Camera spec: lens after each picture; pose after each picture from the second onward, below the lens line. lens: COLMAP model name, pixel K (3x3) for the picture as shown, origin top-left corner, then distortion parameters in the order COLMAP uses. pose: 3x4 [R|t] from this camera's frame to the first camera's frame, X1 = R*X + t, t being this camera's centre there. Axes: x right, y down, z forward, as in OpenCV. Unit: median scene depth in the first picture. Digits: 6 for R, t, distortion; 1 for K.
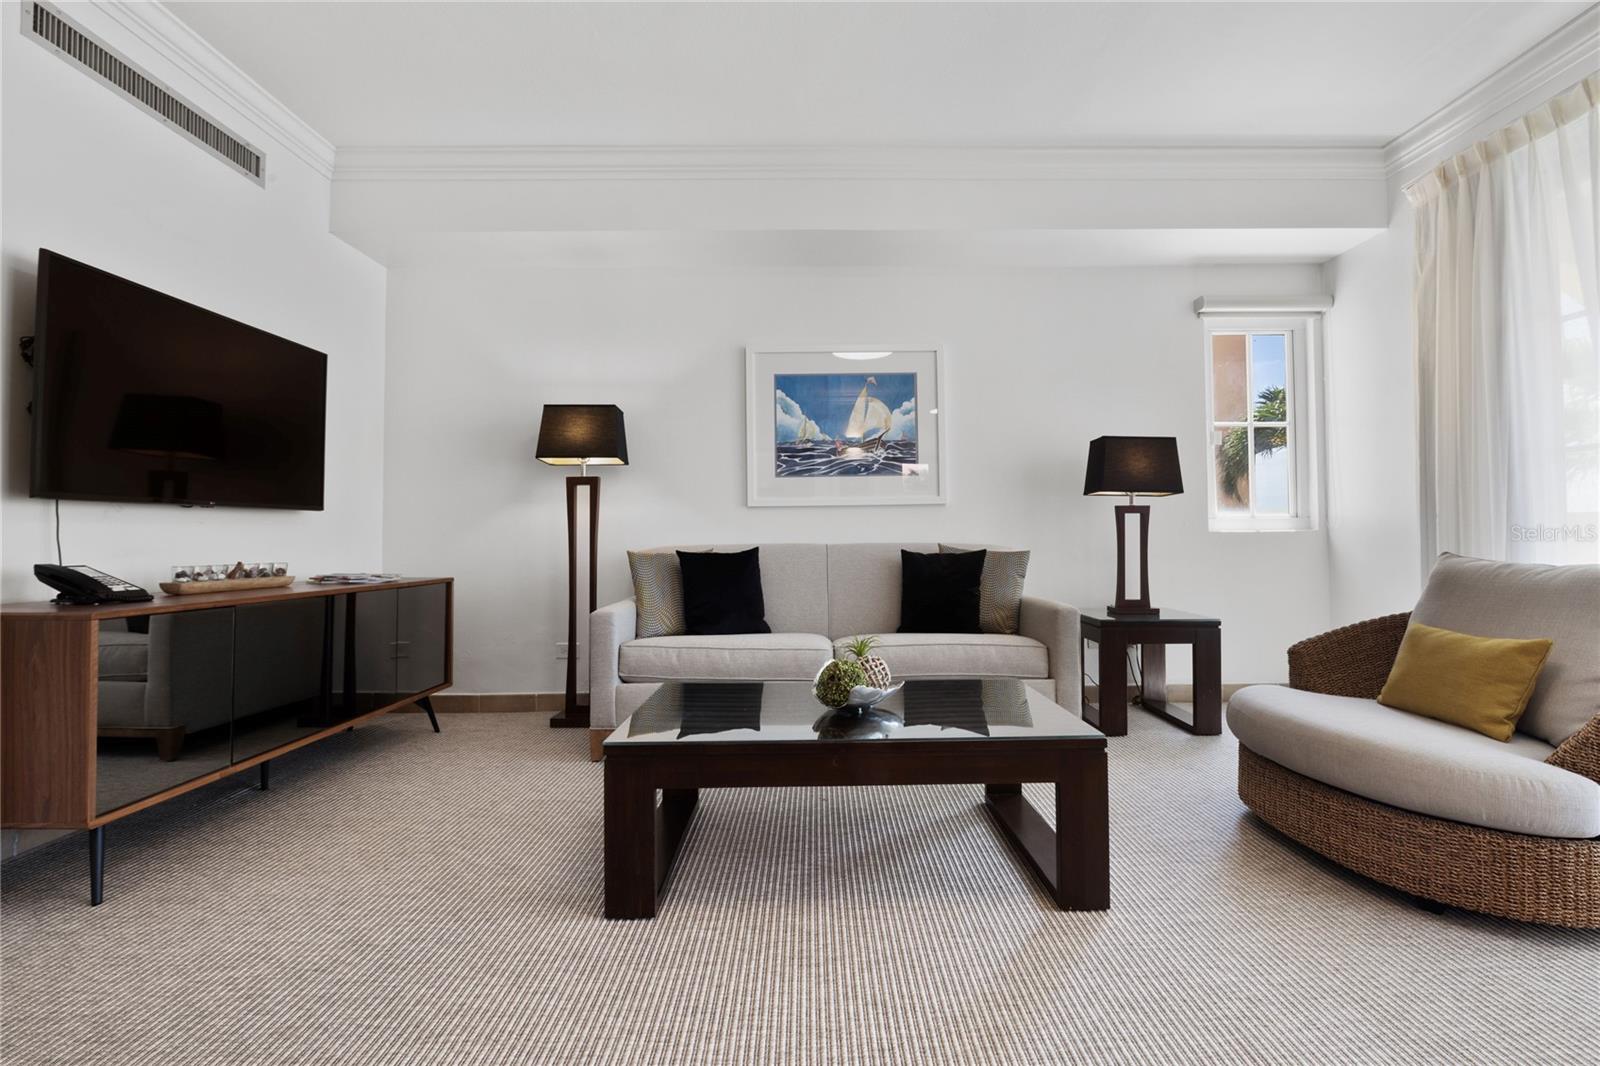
lens RADIAL K [[718.7, 0, 812.7], [0, 718.7, 524.6], [0, 0, 1]] dist [-0.013832, 0.001452]
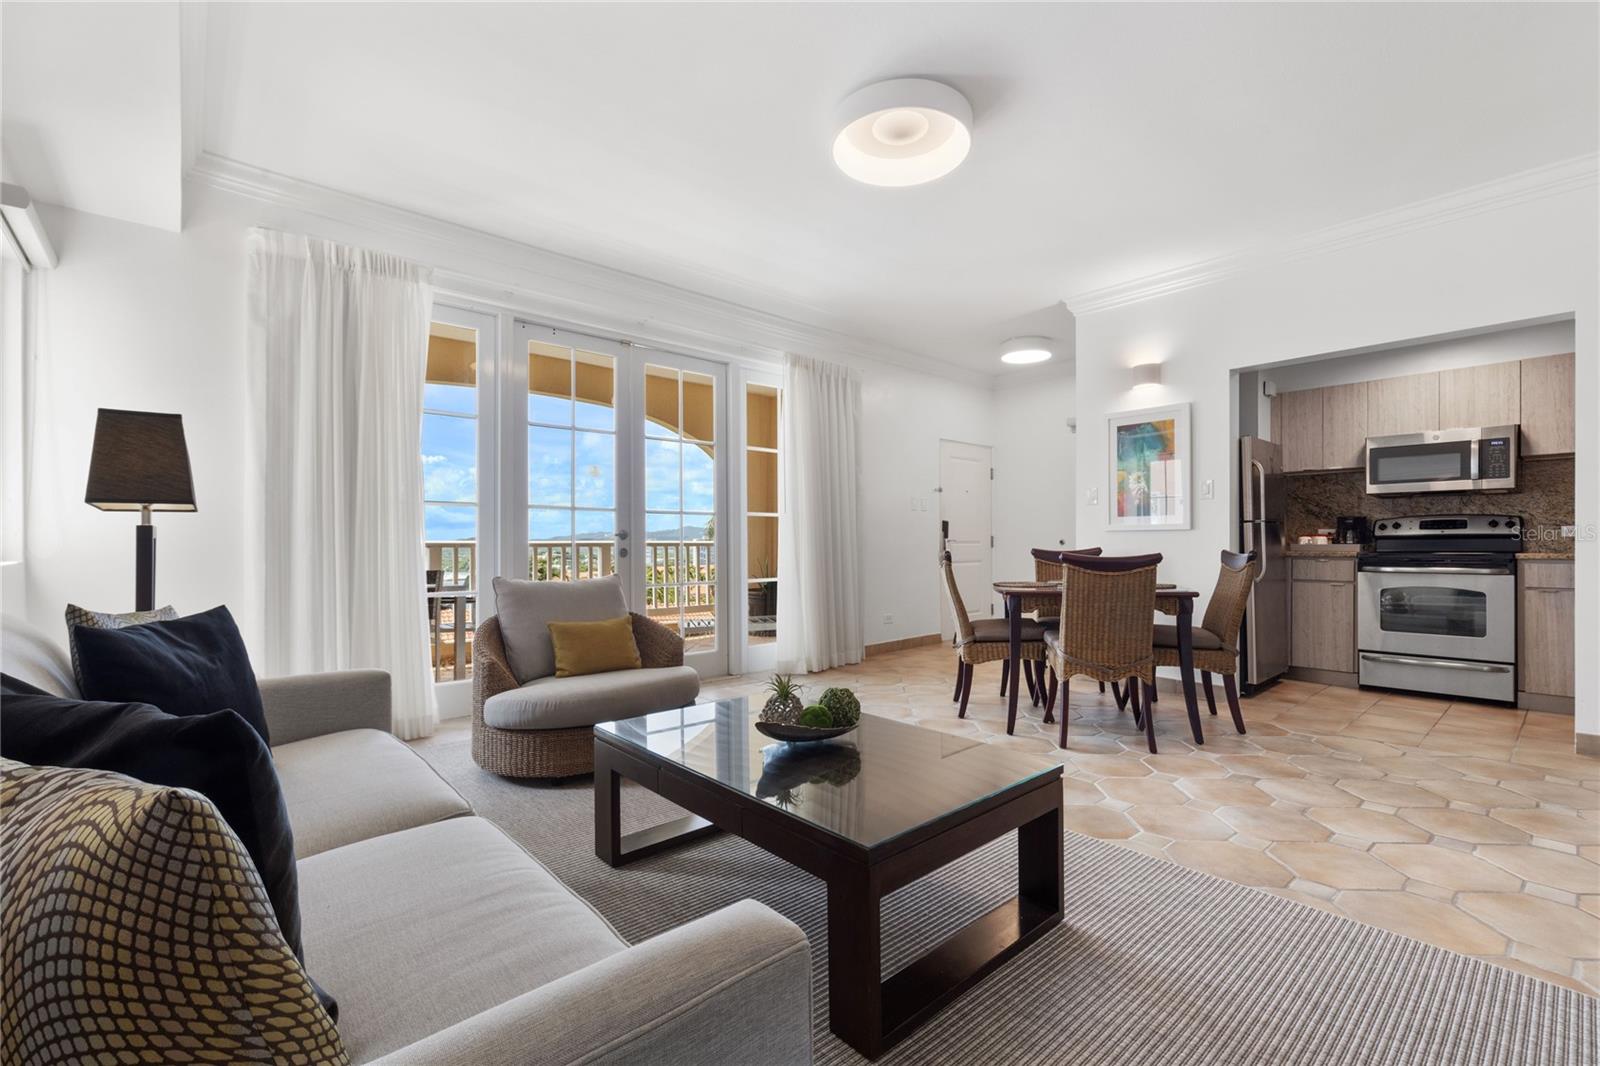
lens RADIAL K [[689.6, 0, 818.5], [0, 689.6, 550.6], [0, 0, 1]] dist [-0.000869, 0.000769]
pose [[-0.658028, 0.001822, 0.752991, -0.398994], [-0.009215, 0.999903, -0.010472, -0.004111], [-0.752937, -0.013830, -0.657947, 0.948440]]
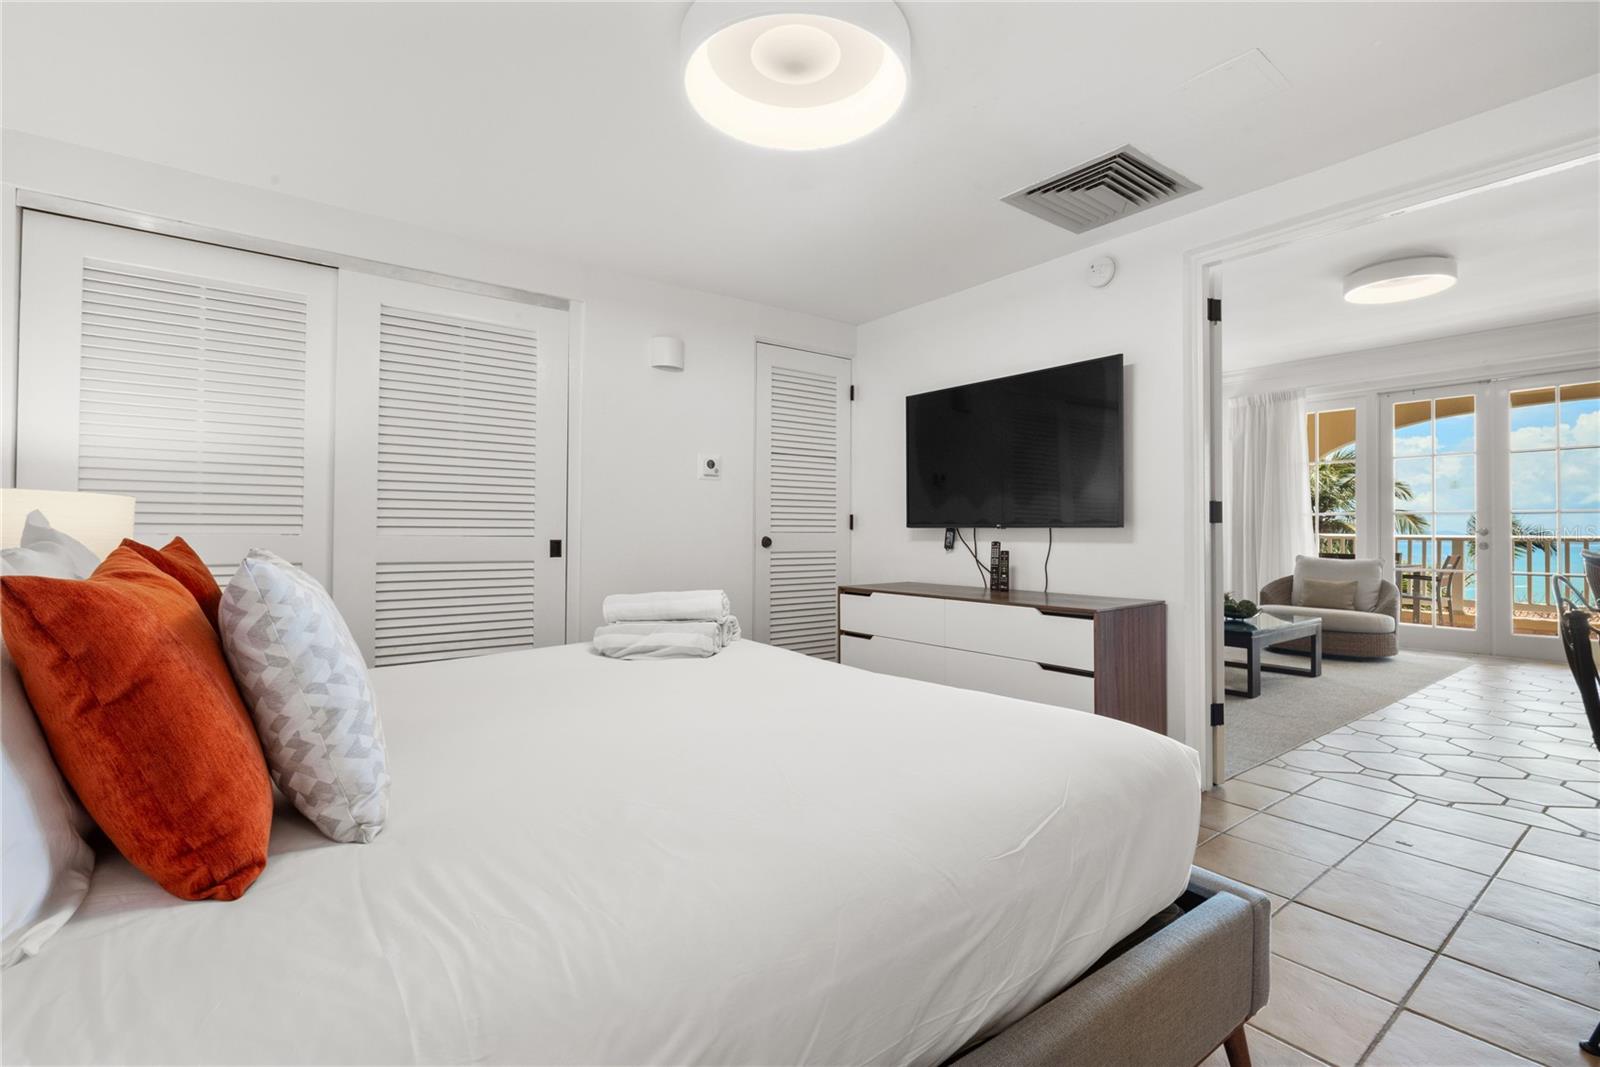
lens RADIAL K [[718.7, 0, 812.2], [0, 718.7, 524.4], [0, 0, 1]] dist [-0.013832, 0.001452]
pose [[0.804459, 0.019205, 0.593697, -1.510801], [-0.022926, 0.999736, -0.001275, -0.022698], [-0.593565, -0.012586, 0.804688, -0.073903]]
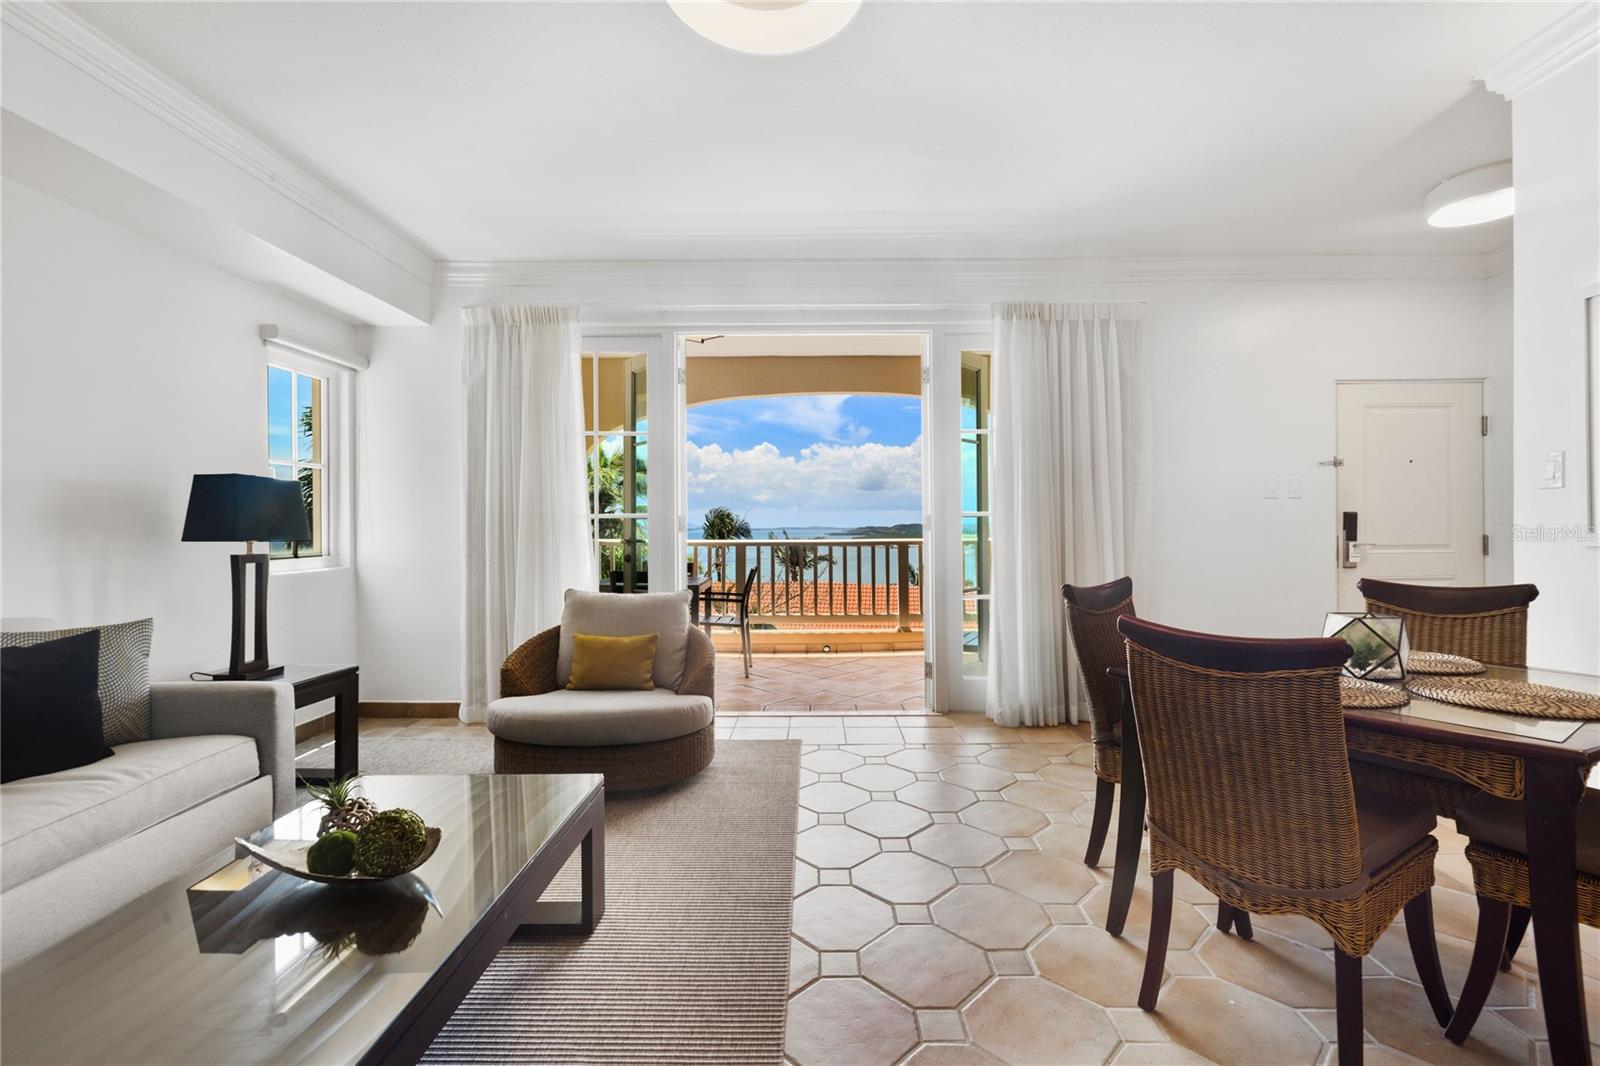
lens RADIAL K [[689.6, 0, 810.3], [0, 689.6, 527.7], [0, 0, 1]] dist [-0.000869, 0.000769]
pose [[0.021646, 0.006512, 0.999744, -0.377925], [-0.015998, 0.999853, -0.006166, -0.064404], [-0.999638, -0.015860, 0.021747, 0.298452]]
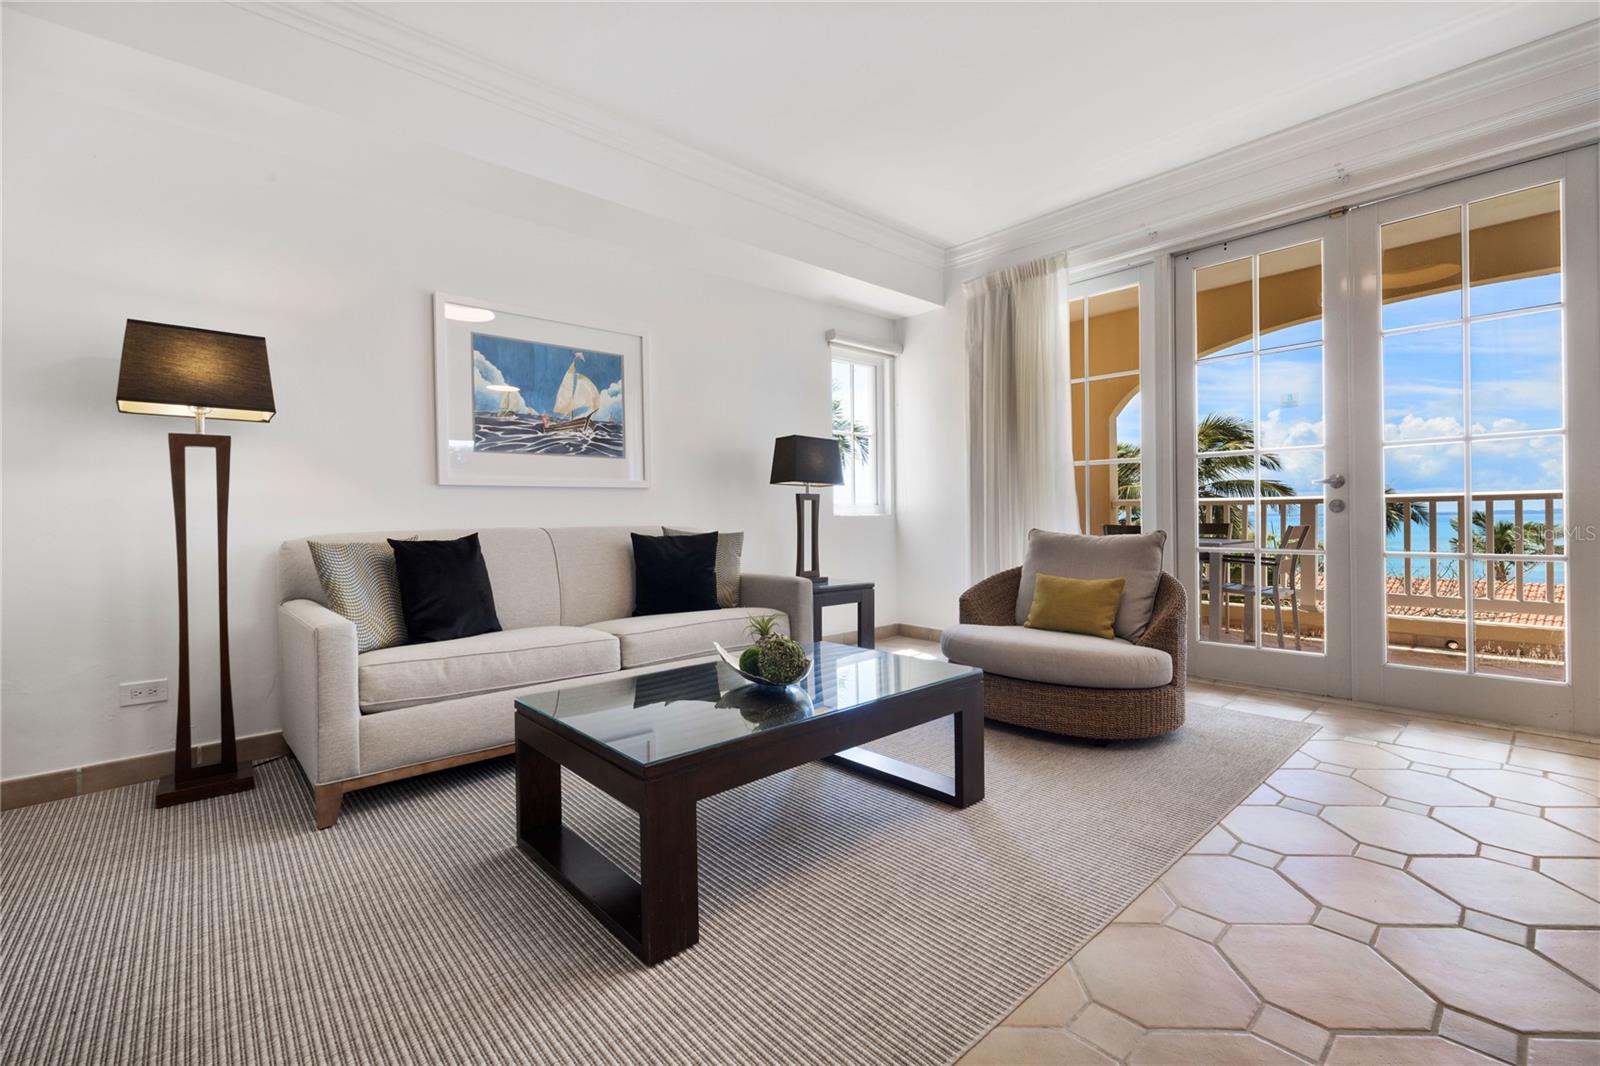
lens RADIAL K [[689.6, 0, 808.0], [0, 689.6, 517.9], [0, 0, 1]] dist [-0.000869, 0.000769]
pose [[0.748400, -0.002001, 0.663245, -0.328110], [-0.008074, 0.999894, 0.012127, 0.000084], [-0.663199, -0.014431, 0.748304, 0.123078]]
